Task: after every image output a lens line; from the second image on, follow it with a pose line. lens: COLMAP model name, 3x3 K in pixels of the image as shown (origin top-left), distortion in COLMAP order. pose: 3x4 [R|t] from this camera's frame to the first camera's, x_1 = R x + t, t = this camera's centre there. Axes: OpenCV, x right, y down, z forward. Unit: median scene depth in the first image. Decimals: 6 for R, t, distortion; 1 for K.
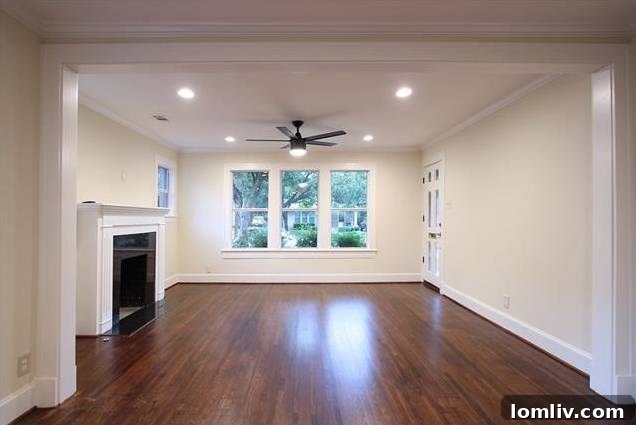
lens RADIAL K [[324.0, 0, 316.2], [0, 324.0, 214.2], [0, 0, 1]] dist [-0.014026, 0.000802]
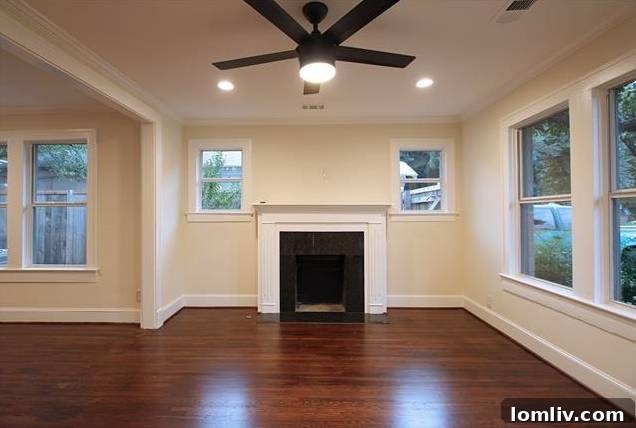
lens RADIAL K [[316.0, 0, 315.4], [0, 316.0, 212.6], [0, 0, 1]] dist [-0.003352, -0.000136]
pose [[-0.057633, -0.004757, -0.998326, 0.427738], [0.008662, 0.999949, -0.005265, 0.007817], [0.998300, -0.008951, -0.057589, 1.115557]]
